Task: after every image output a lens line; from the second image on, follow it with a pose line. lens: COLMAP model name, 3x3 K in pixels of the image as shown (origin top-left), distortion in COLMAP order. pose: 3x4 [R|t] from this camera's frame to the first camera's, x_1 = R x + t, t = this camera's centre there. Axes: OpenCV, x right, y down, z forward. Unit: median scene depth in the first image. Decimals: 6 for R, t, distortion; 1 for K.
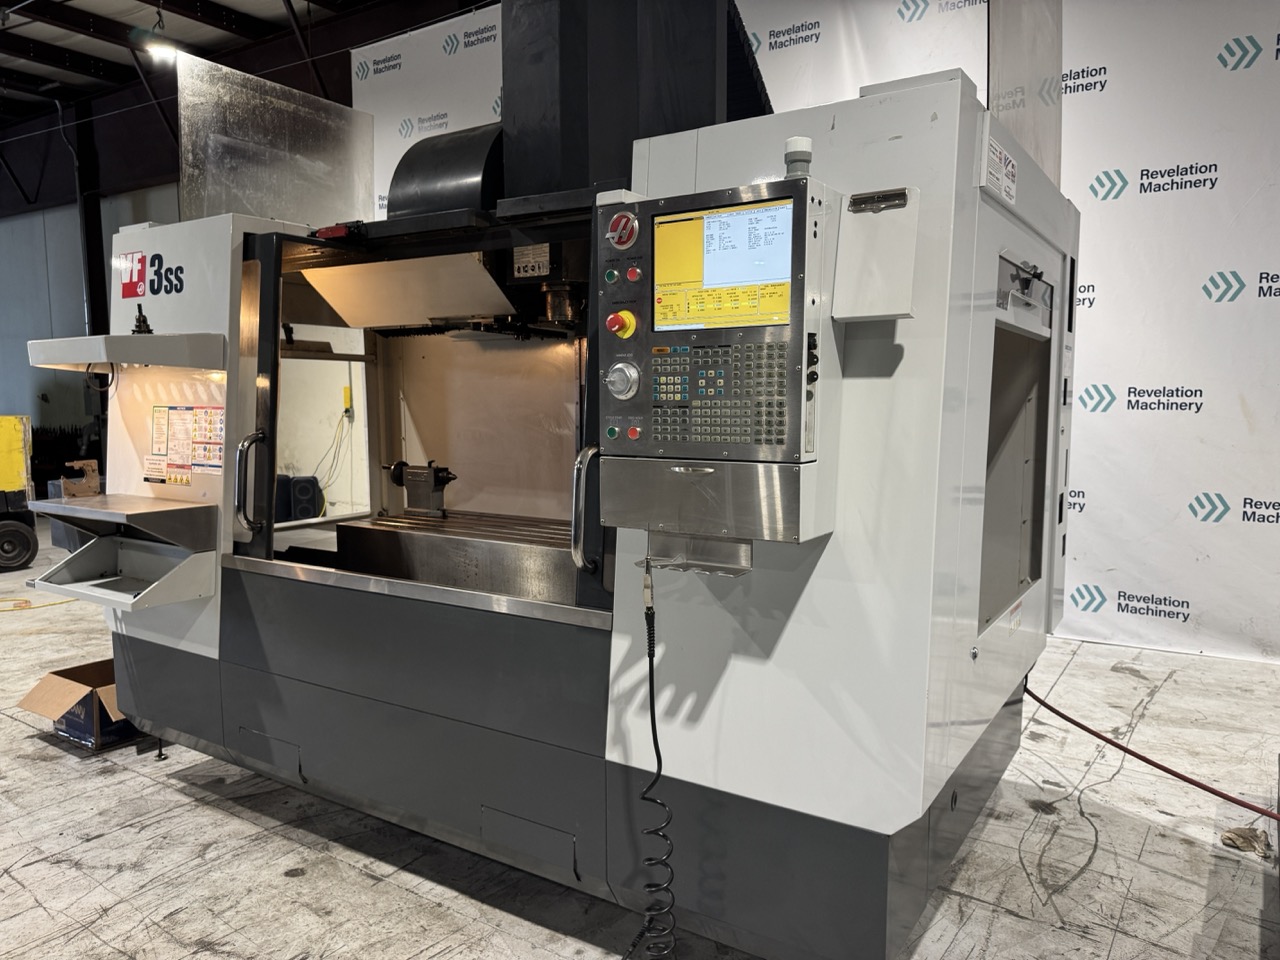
lens RADIAL K [[917.2, 0, 615.4], [0, 917.2, 475.7], [0, 0, 1]] dist [0.049552, -0.054013]
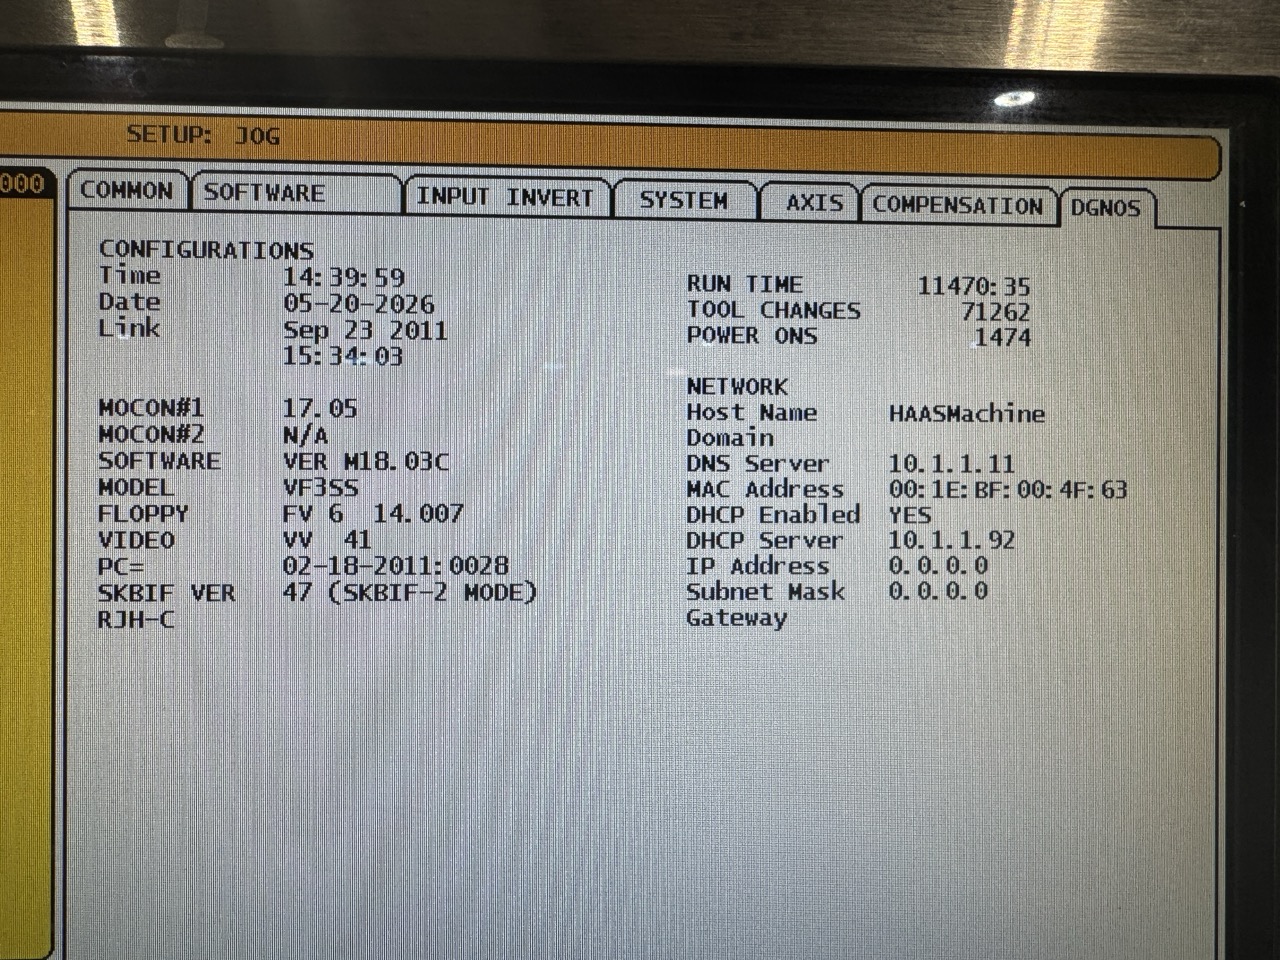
lens RADIAL K [[917.2, 0, 652.2], [0, 917.2, 478.8], [0, 0, 1]] dist [0.049552, -0.054013]
pose [[0.799005, 0.032874, 0.600426, 0.057646], [0.043960, 0.992640, -0.112846, -0.157795], [-0.599716, 0.116559, 0.791678, 0.589282]]
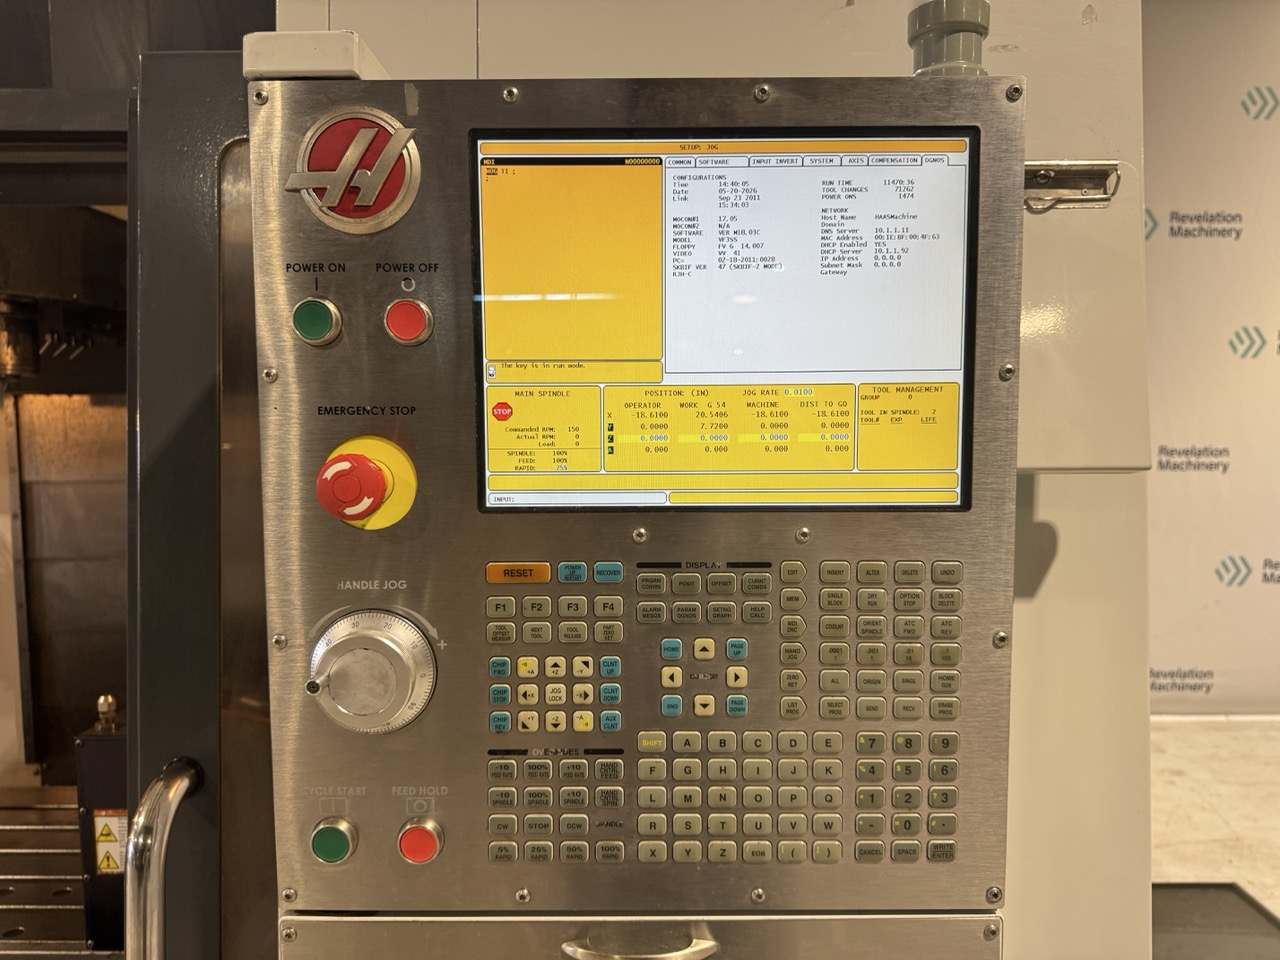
lens RADIAL K [[917.2, 0, 644.0], [0, 917.2, 480.6], [0, 0, 1]] dist [0.049552, -0.054013]
pose [[0.829500, -0.035794, 0.557359, -0.058192], [0.048634, 0.998783, -0.008238, -0.109334], [-0.556385, 0.033940, 0.830231, 0.483354]]
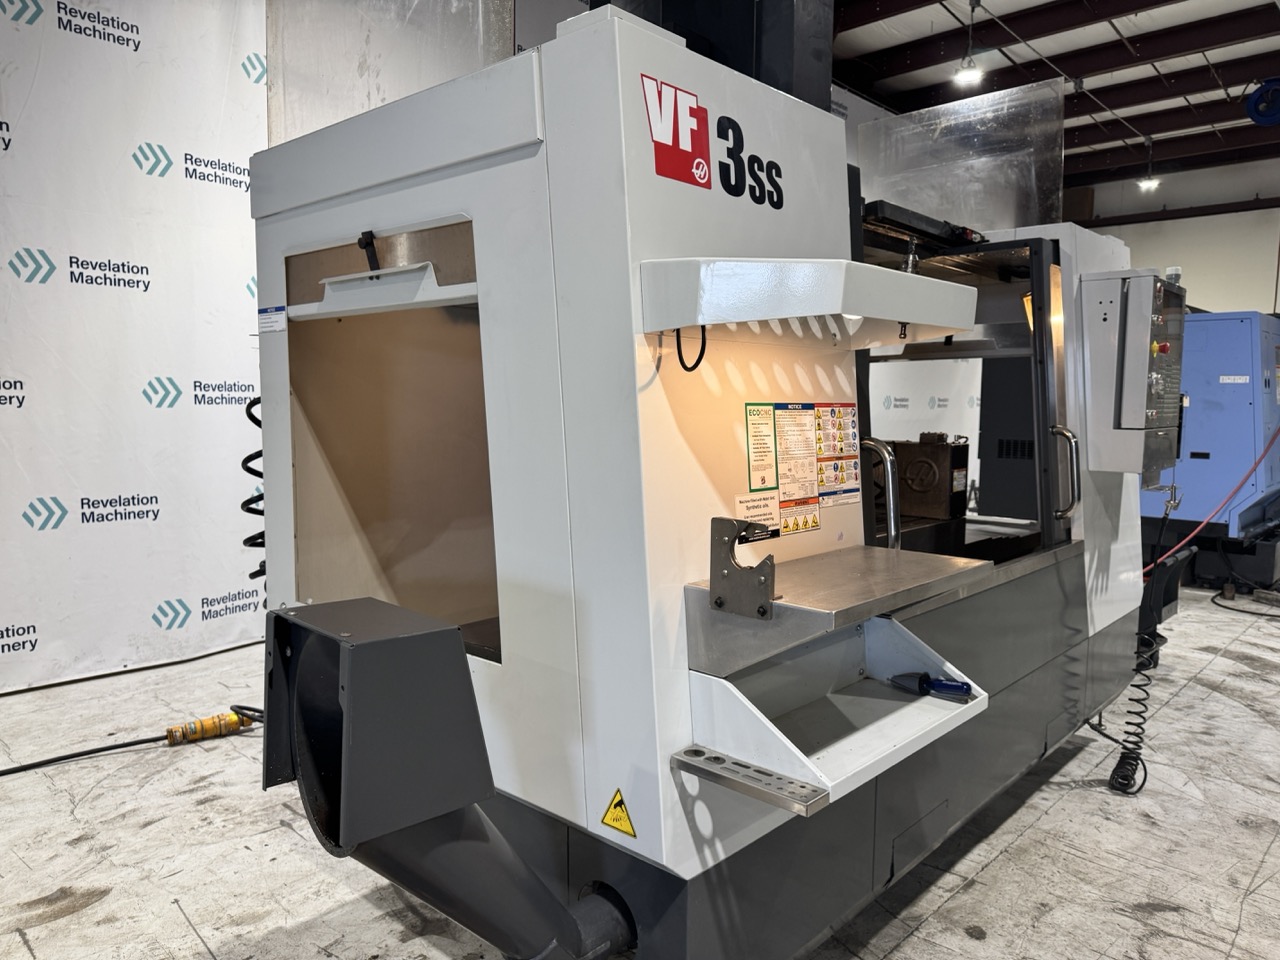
lens RADIAL K [[917.2, 0, 645.8], [0, 917.2, 476.8], [0, 0, 1]] dist [0.049552, -0.054013]
pose [[0.131201, -0.077187, 0.988346, -1.234517], [0.083017, 0.994318, 0.066633, -0.086107], [-0.987874, 0.073307, 0.136863, 1.169384]]
